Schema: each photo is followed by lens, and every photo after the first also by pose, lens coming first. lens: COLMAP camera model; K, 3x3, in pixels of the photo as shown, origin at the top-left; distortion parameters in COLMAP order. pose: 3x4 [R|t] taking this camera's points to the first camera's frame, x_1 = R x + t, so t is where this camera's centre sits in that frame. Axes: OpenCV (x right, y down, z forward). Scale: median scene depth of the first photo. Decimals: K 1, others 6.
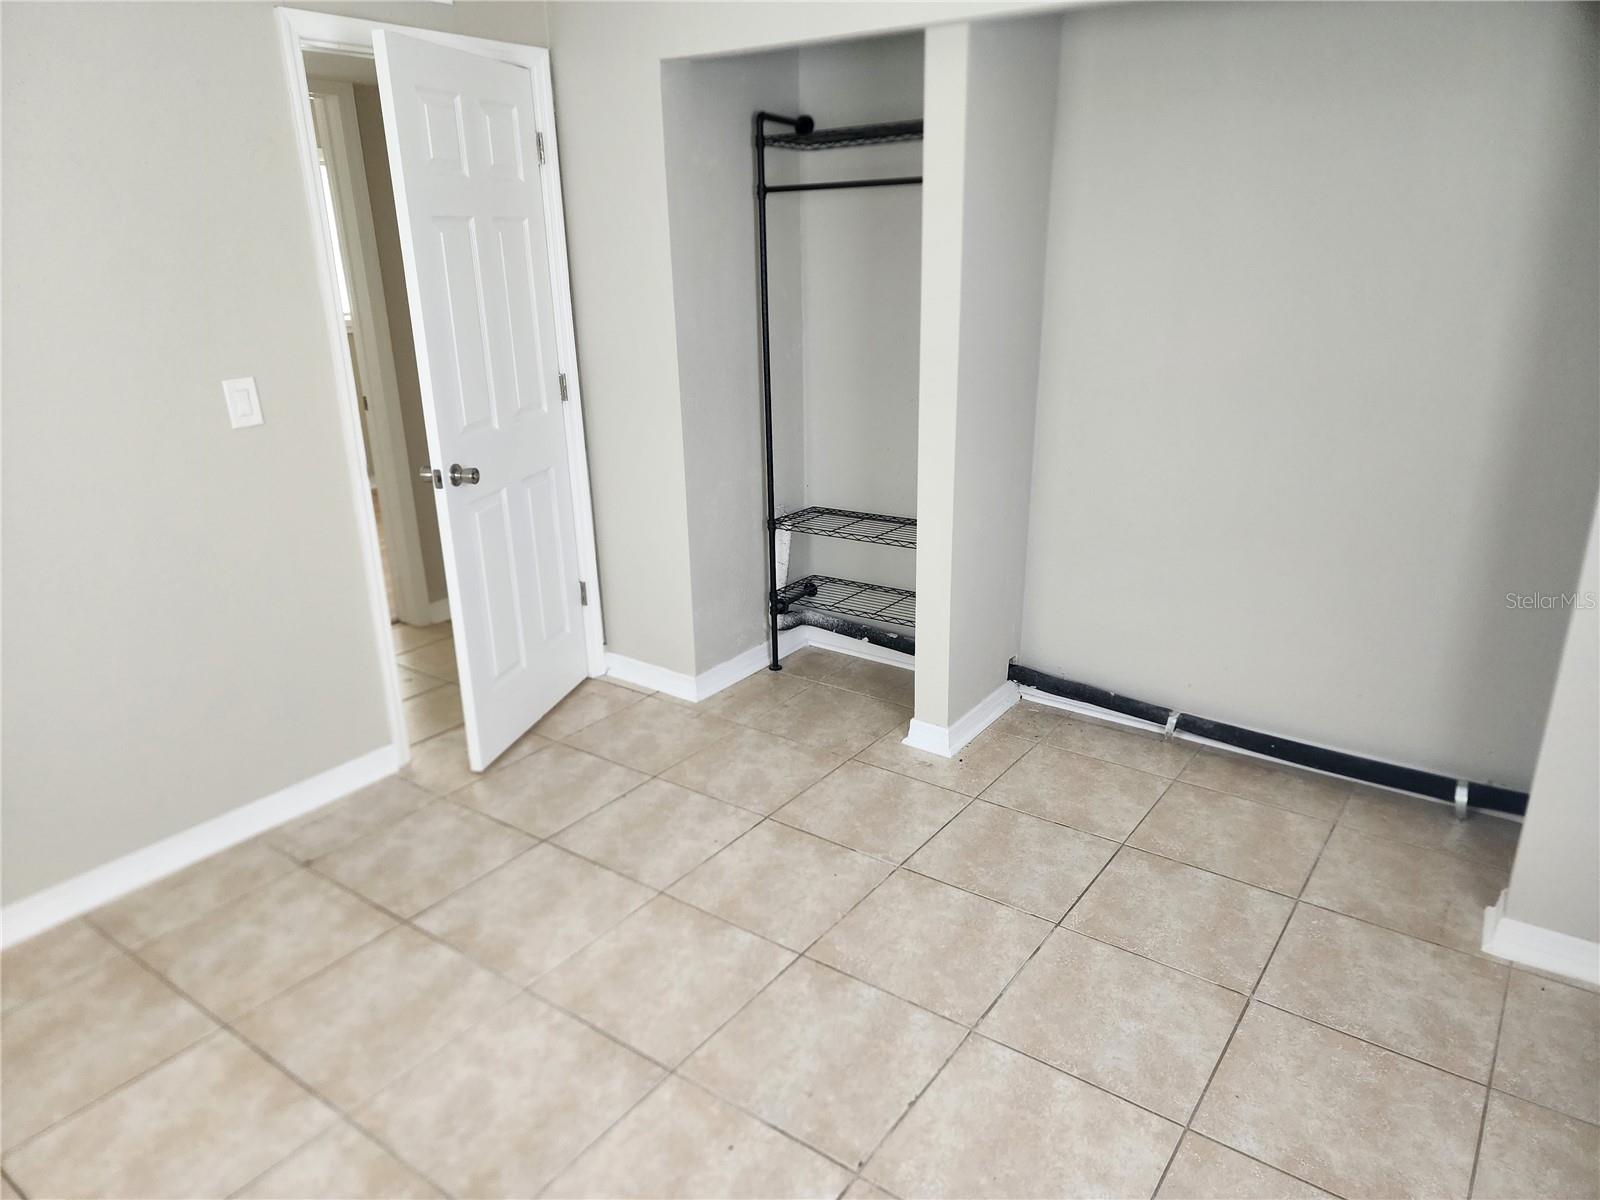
lens RADIAL K [[1074.2, 0, 791.1], [0, 1074.2, 600.8], [0, 0, 1]] dist [0.084525, -0.079436]
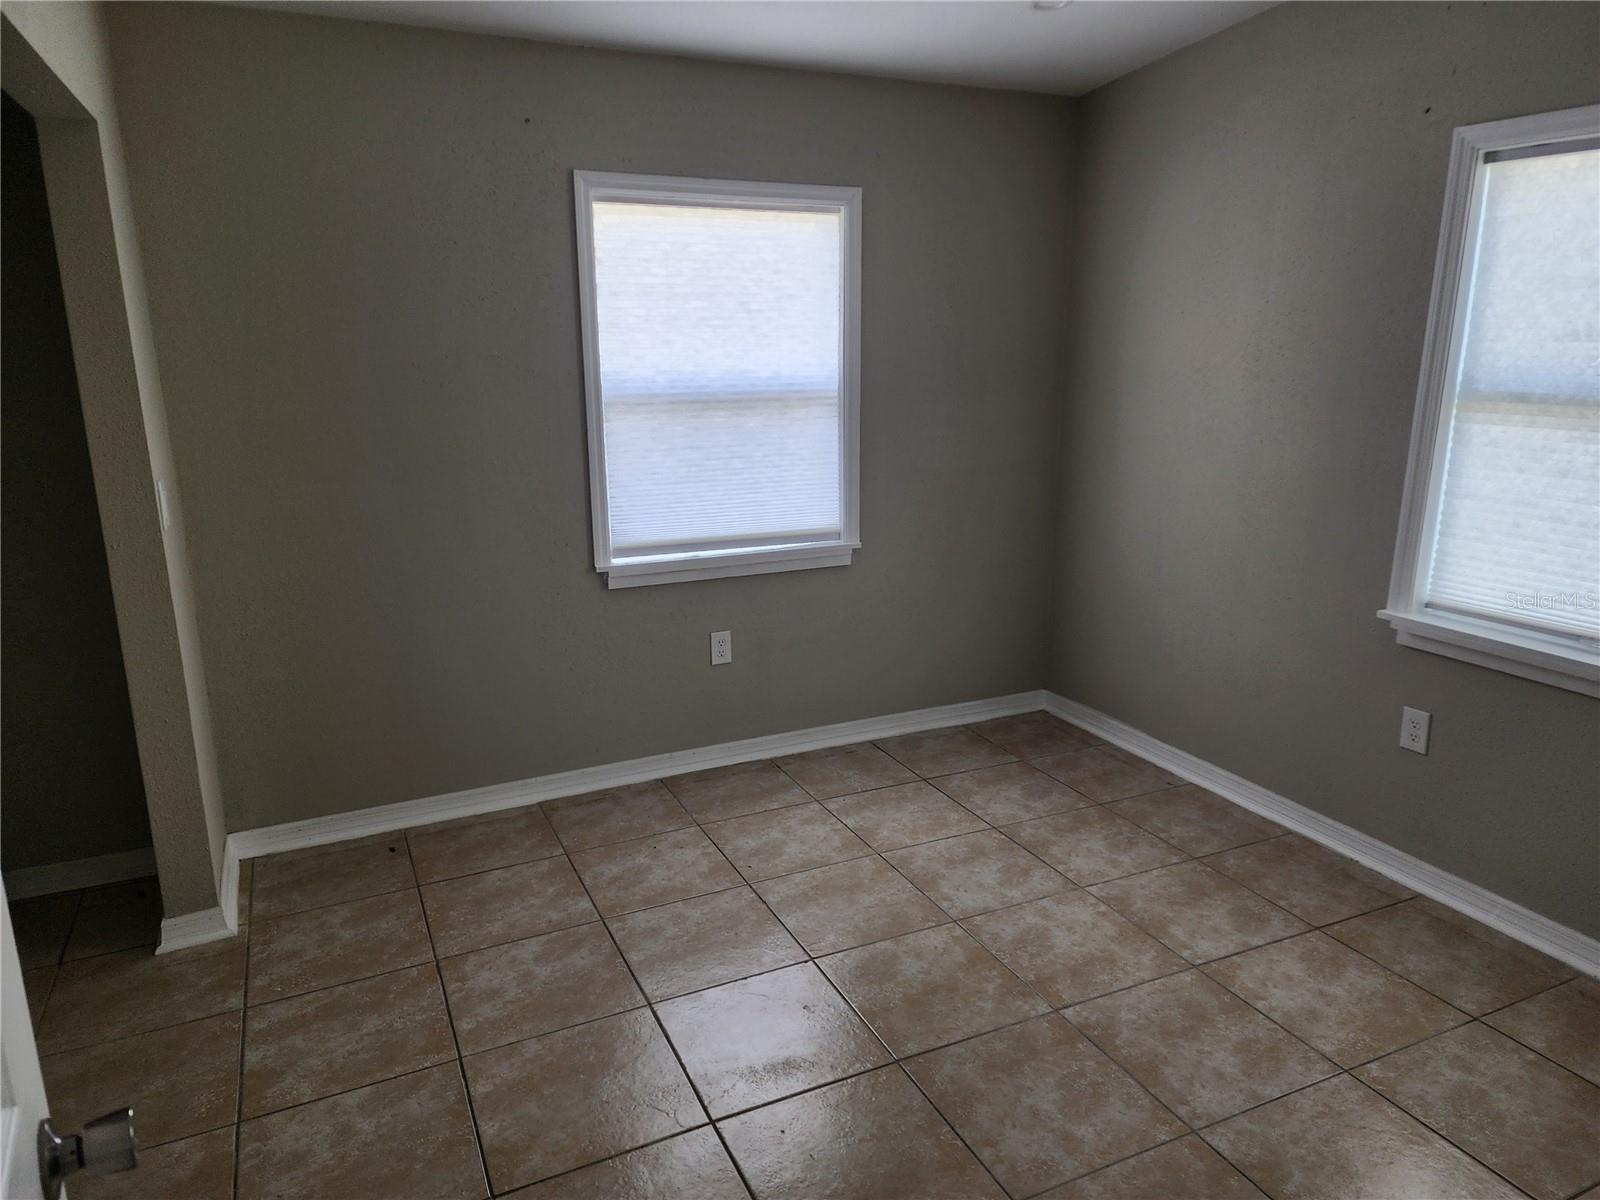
lens RADIAL K [[1074.2, 0, 791.1], [0, 1074.2, 600.8], [0, 0, 1]] dist [0.084525, -0.079436]
pose [[-0.871949, -0.091042, 0.481058, -0.473660], [0.182160, 0.851693, 0.491362, -0.504267], [-0.454448, 0.516072, -0.726048, 1.506502]]
